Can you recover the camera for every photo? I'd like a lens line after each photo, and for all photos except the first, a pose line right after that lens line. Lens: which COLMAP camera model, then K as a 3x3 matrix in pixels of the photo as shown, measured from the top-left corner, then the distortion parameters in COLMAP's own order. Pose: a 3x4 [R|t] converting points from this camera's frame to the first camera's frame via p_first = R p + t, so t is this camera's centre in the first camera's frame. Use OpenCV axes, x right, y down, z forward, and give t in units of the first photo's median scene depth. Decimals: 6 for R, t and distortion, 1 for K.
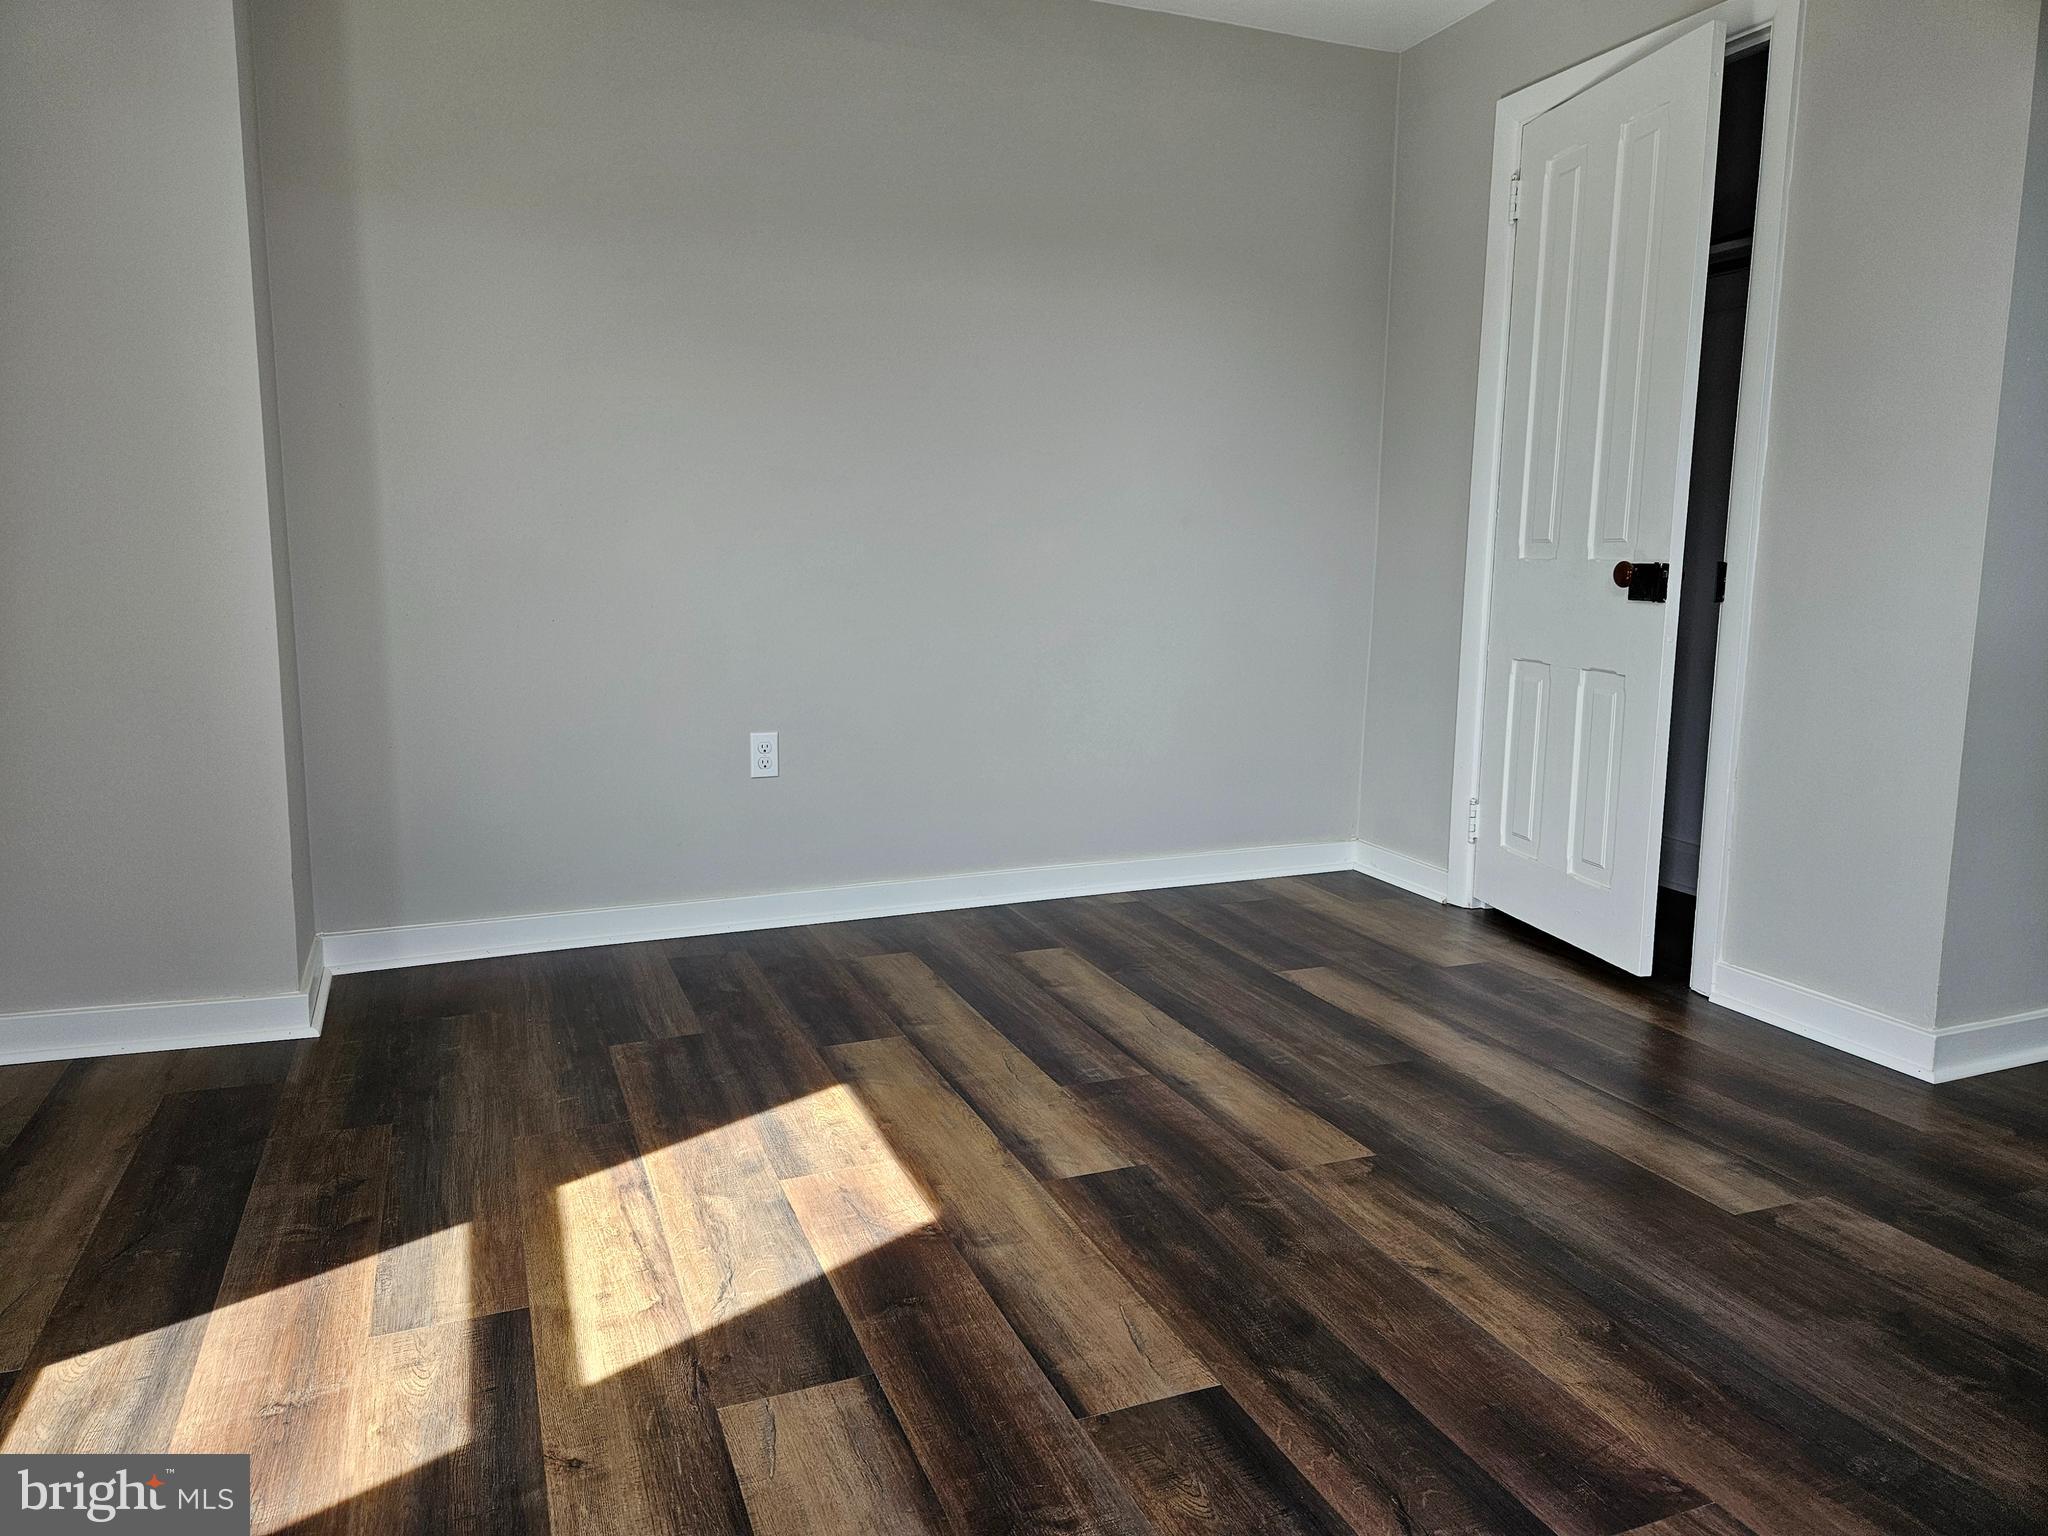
lens RADIAL K [[1386.8, 0, 1022.6], [0, 1386.8, 677.3], [0, 0, 1]] dist [0.074487, -0.065474]
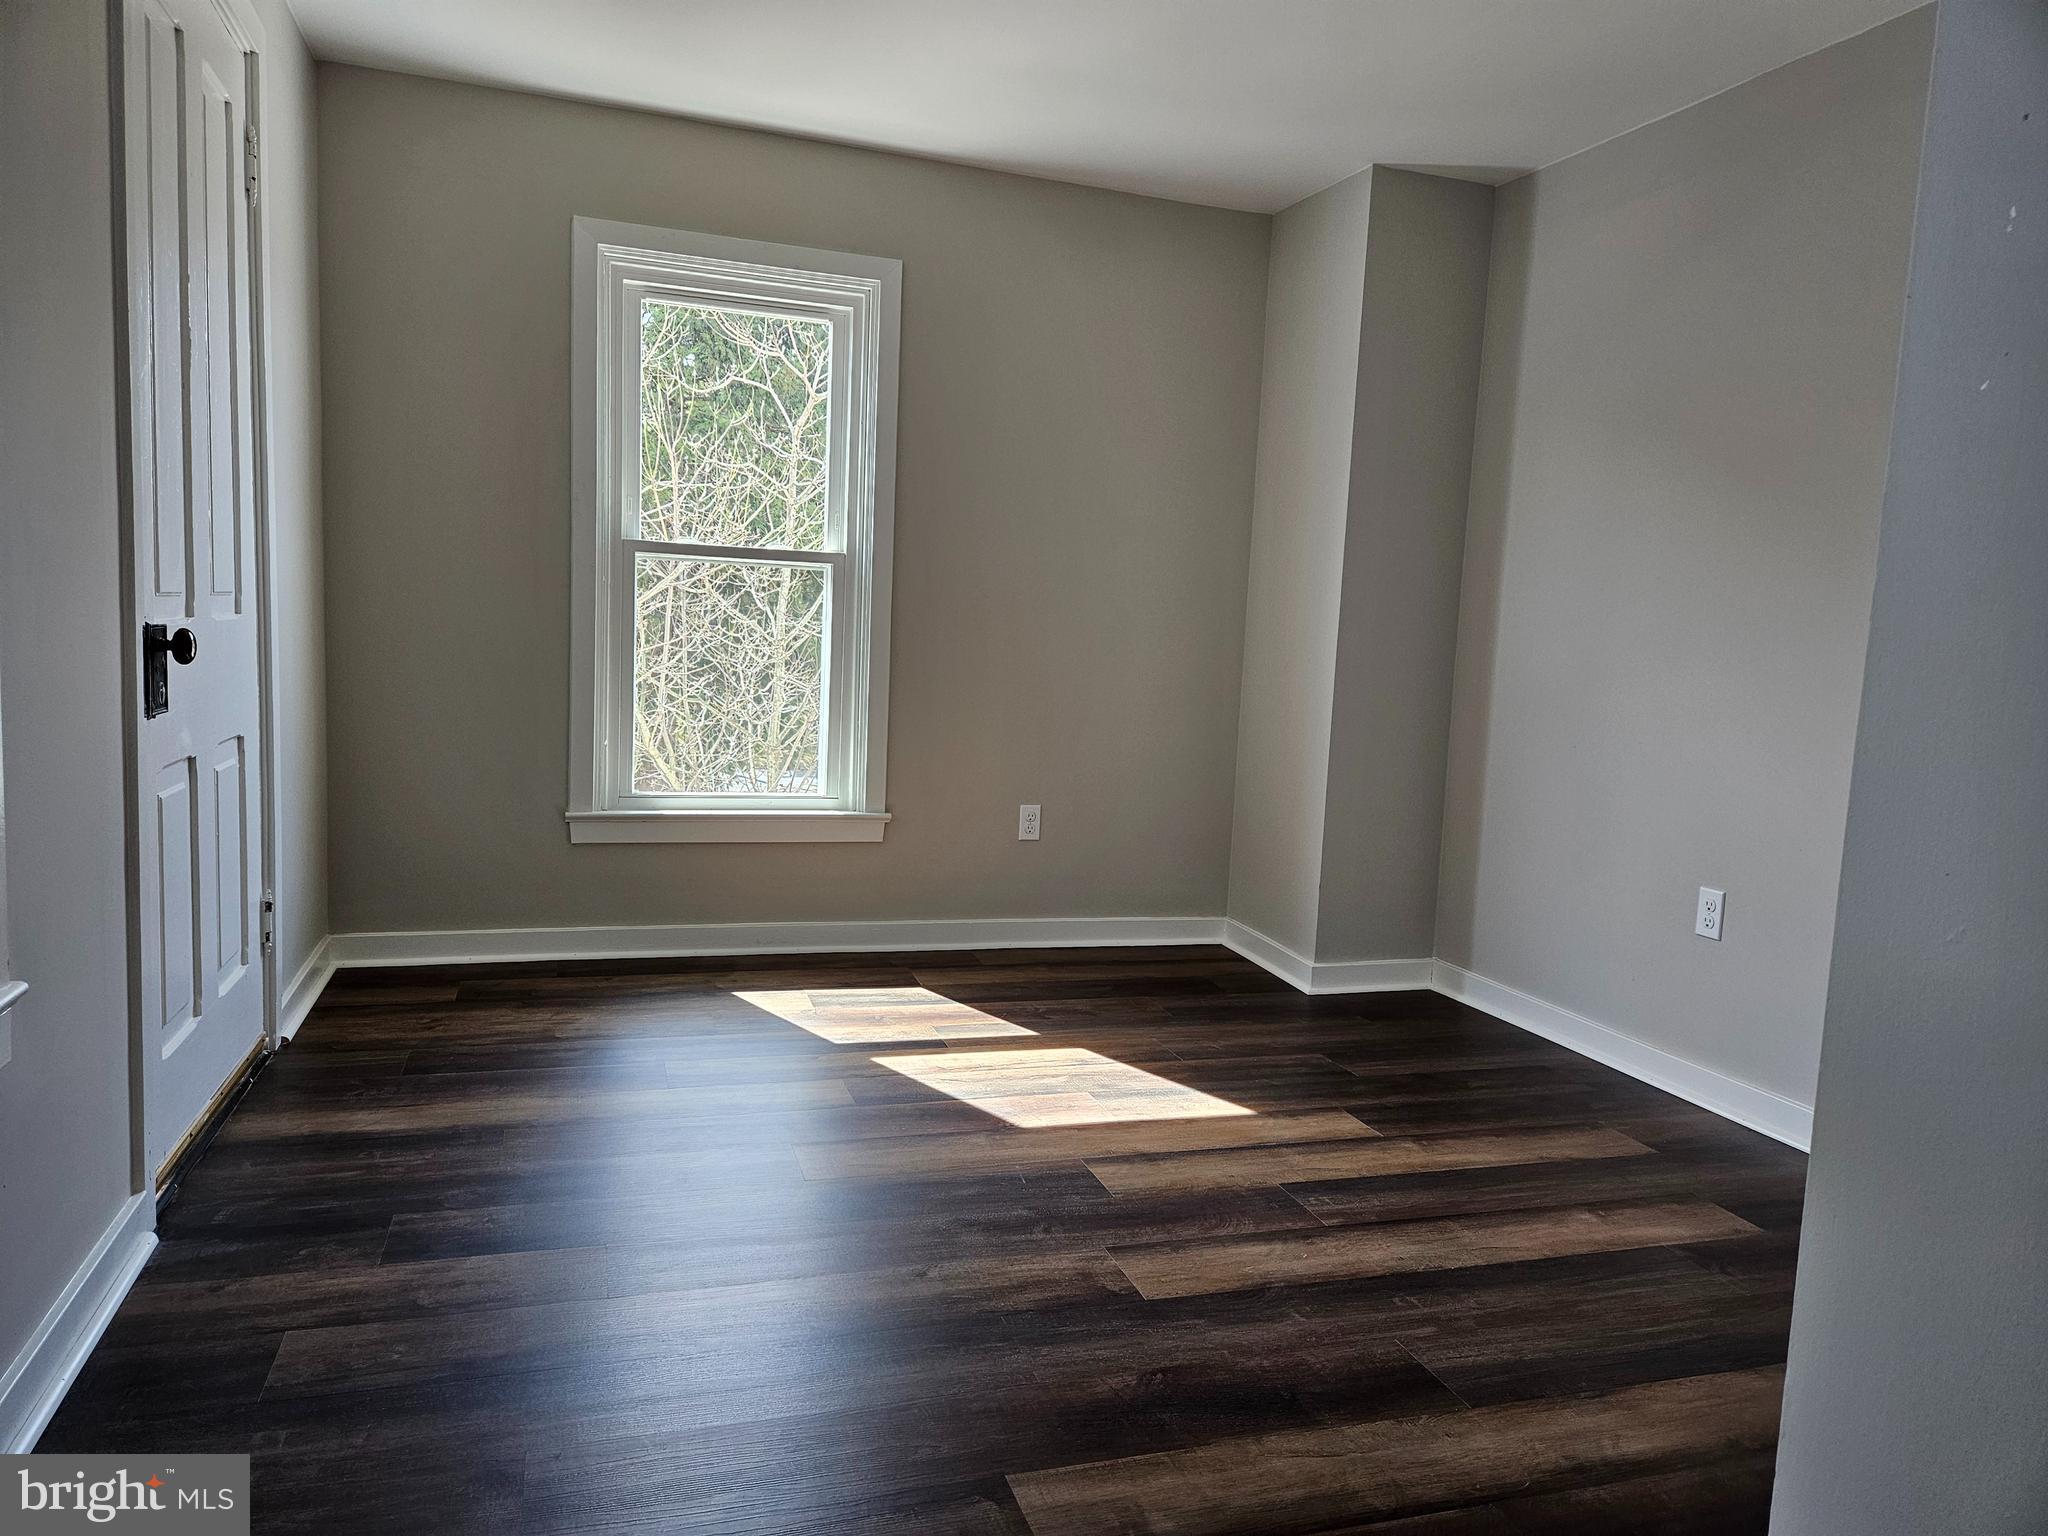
lens RADIAL K [[1362.6, 0, 1002.1], [0, 1362.6, 762.2], [0, 0, 1]] dist [0.084588, -0.073320]
pose [[-0.080640, 0.088247, -0.992829, 1.235297], [-0.137000, 0.985638, 0.098735, -0.115479], [0.987283, 0.143980, -0.067392, 0.952752]]
